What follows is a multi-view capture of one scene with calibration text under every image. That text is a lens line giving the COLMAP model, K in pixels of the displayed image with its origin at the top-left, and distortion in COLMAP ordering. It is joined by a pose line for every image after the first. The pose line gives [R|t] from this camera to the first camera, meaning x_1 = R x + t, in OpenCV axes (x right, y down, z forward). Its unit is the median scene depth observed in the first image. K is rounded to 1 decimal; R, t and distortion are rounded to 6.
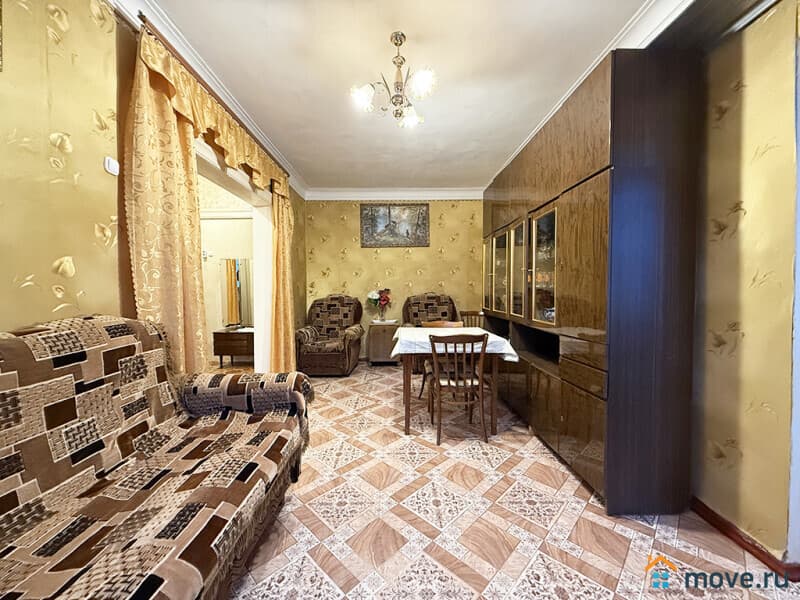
lens RADIAL K [[317.5, 0, 397.7], [0, 317.5, 300.8], [0, 0, 1]] dist [0.000346, -0.000208]
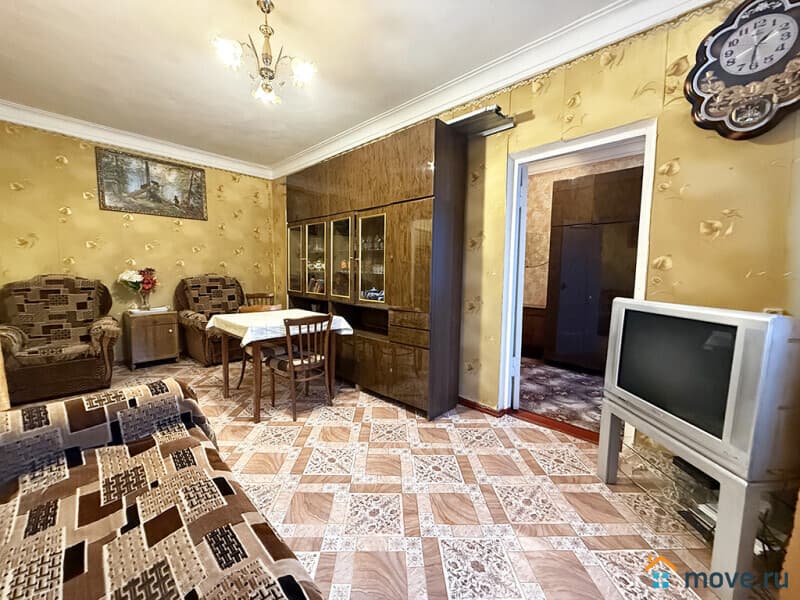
lens RADIAL K [[317.5, 0, 397.7], [0, 317.5, 300.8], [0, 0, 1]] dist [0.000346, -0.000208]
pose [[0.695996, -0.049097, 0.716365, -0.374209], [0.003087, 0.997855, 0.065390, -0.016324], [-0.718039, -0.043300, 0.694654, 0.030829]]
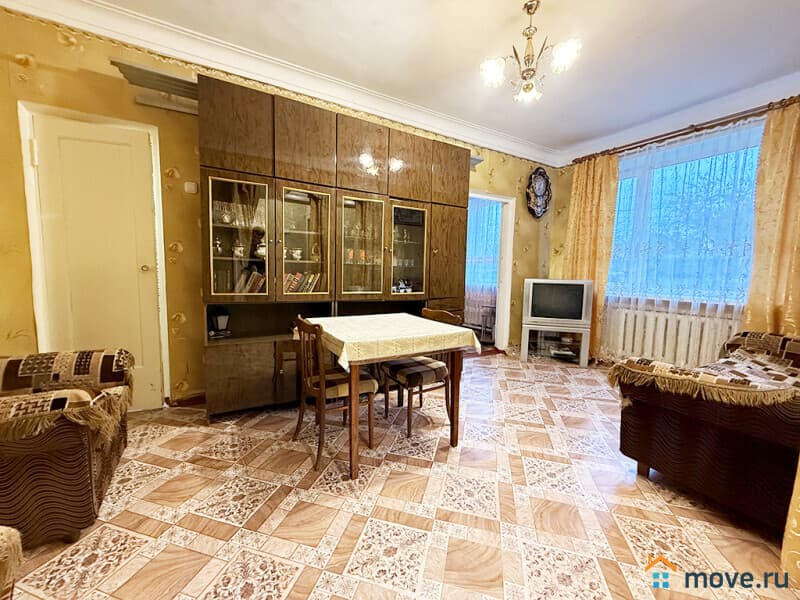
lens RADIAL K [[317.5, 0, 397.7], [0, 317.5, 300.8], [0, 0, 1]] dist [0.000346, -0.000208]
pose [[-0.483877, -0.089450, 0.870553, -0.614980], [0.006499, 0.994368, 0.105784, -0.037034], [-0.875112, 0.056844, -0.480570, 1.596052]]
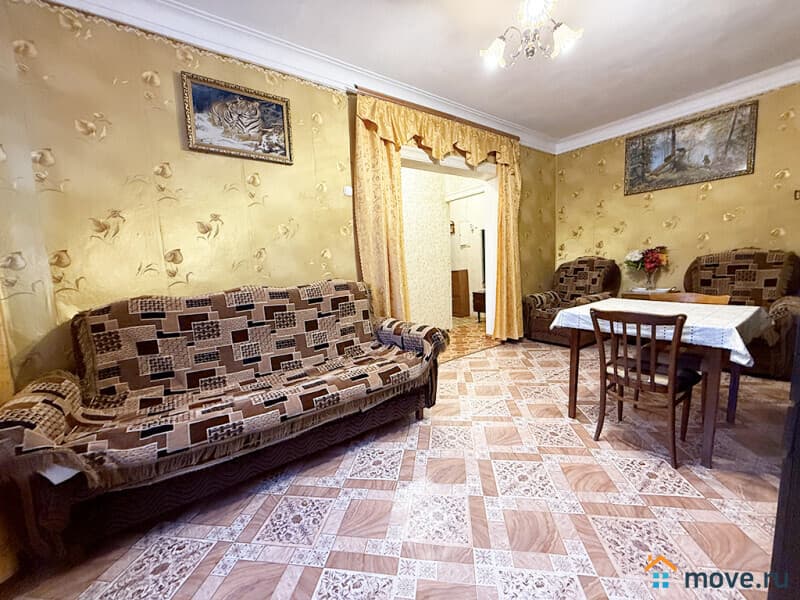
lens RADIAL K [[317.5, 0, 397.7], [0, 317.5, 300.8], [0, 0, 1]] dist [0.000346, -0.000208]
pose [[0.585888, 0.074638, -0.806948, 0.466661], [0.022308, 0.993887, 0.108126, -0.011572], [0.810085, -0.081351, 0.580641, 0.123584]]
